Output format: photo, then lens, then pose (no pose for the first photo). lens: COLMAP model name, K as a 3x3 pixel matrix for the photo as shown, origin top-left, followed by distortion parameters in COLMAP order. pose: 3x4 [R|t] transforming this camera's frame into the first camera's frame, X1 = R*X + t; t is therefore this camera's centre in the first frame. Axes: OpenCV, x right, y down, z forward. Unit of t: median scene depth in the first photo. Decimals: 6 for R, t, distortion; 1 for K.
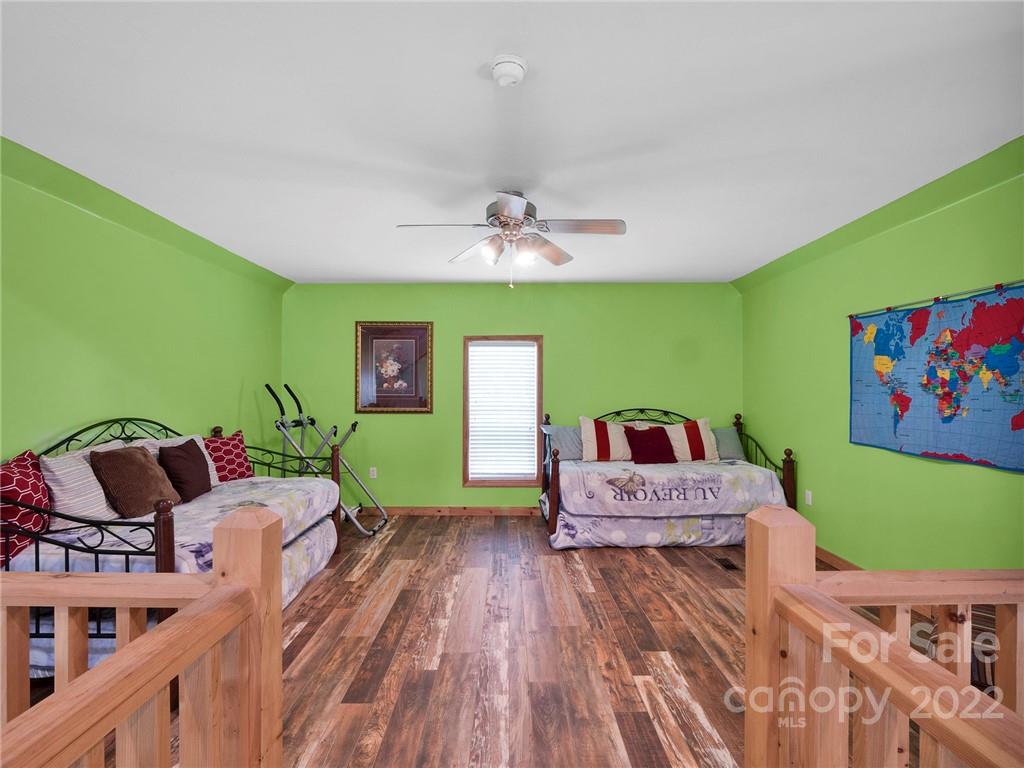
lens RADIAL K [[524.5, 0, 507.6], [0, 524.5, 399.5], [0, 0, 1]] dist [-0.004692, -0.006913]
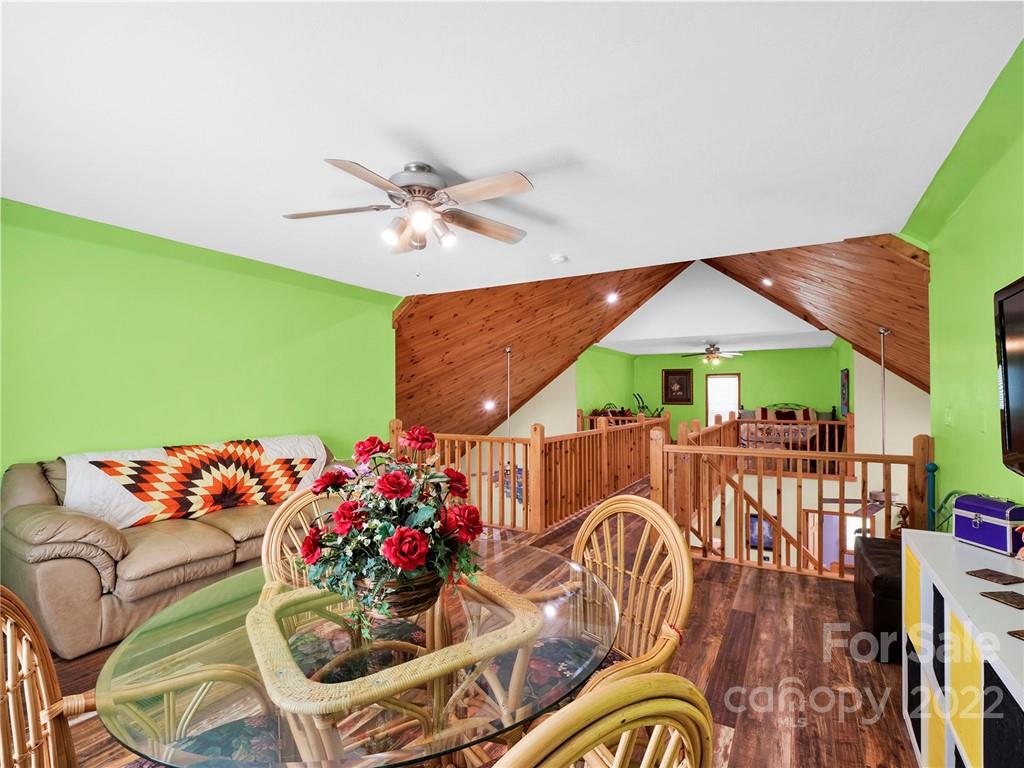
lens RADIAL K [[512.3, 0, 493.7], [0, 512.3, 390.9], [0, 0, 1]] dist [-0.008035, -0.001871]
pose [[0.848093, -0.014609, -0.529646, 0.366872], [0.007617, 0.999853, -0.015382, -0.008886], [0.529792, 0.009012, 0.848079, -1.689906]]
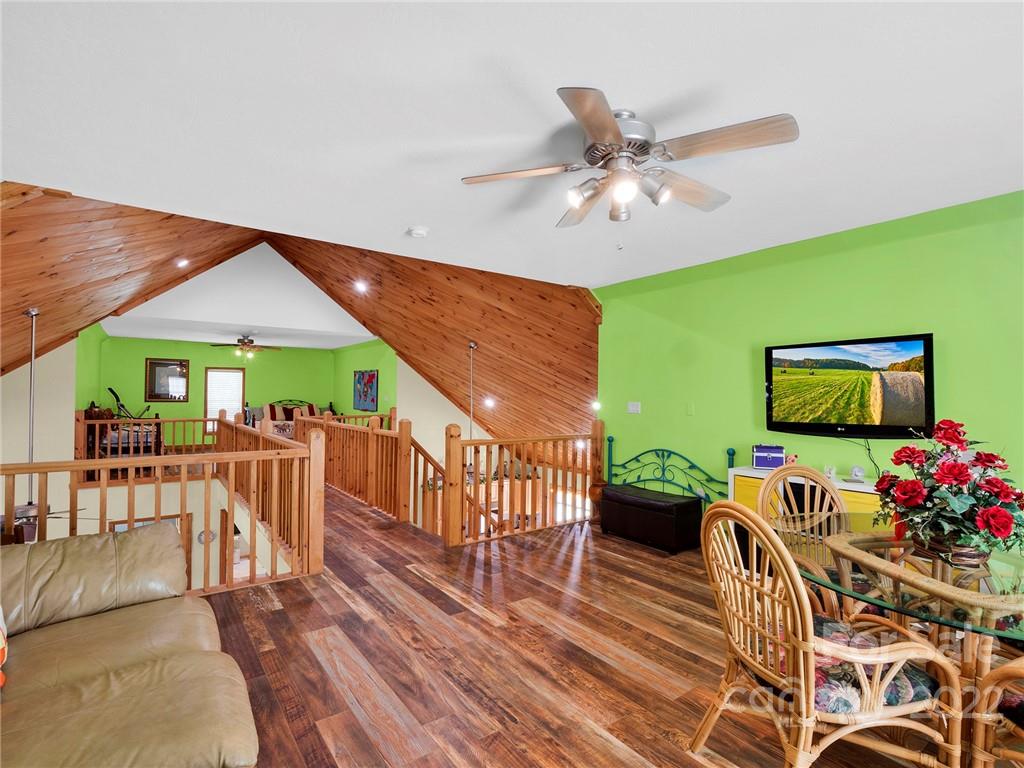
lens RADIAL K [[530.7, 0, 511.3], [0, 530.7, 390.4], [0, 0, 1]] dist [0.001390, -0.010794]
pose [[0.818340, 0.005294, 0.574709, -0.322681], [-0.002719, 0.999982, -0.005339, -0.013358], [-0.574727, 0.002806, 0.818340, -1.617846]]
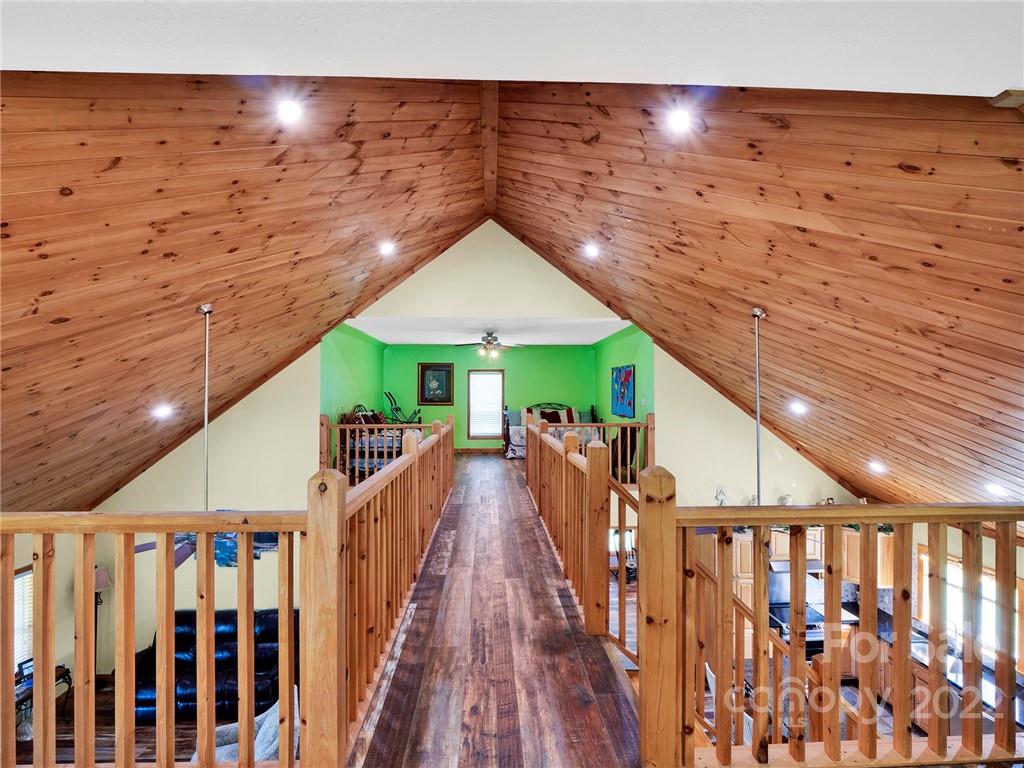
lens RADIAL K [[510.8, 0, 508.9], [0, 510.8, 387.8], [0, 0, 1]] dist [0.000001, -0.008775]
pose [[0.999499, -0.008253, 0.030565, 0.020832], [0.008746, 0.999833, -0.016018, -0.010819], [-0.030428, 0.016278, 0.999404, -1.149574]]
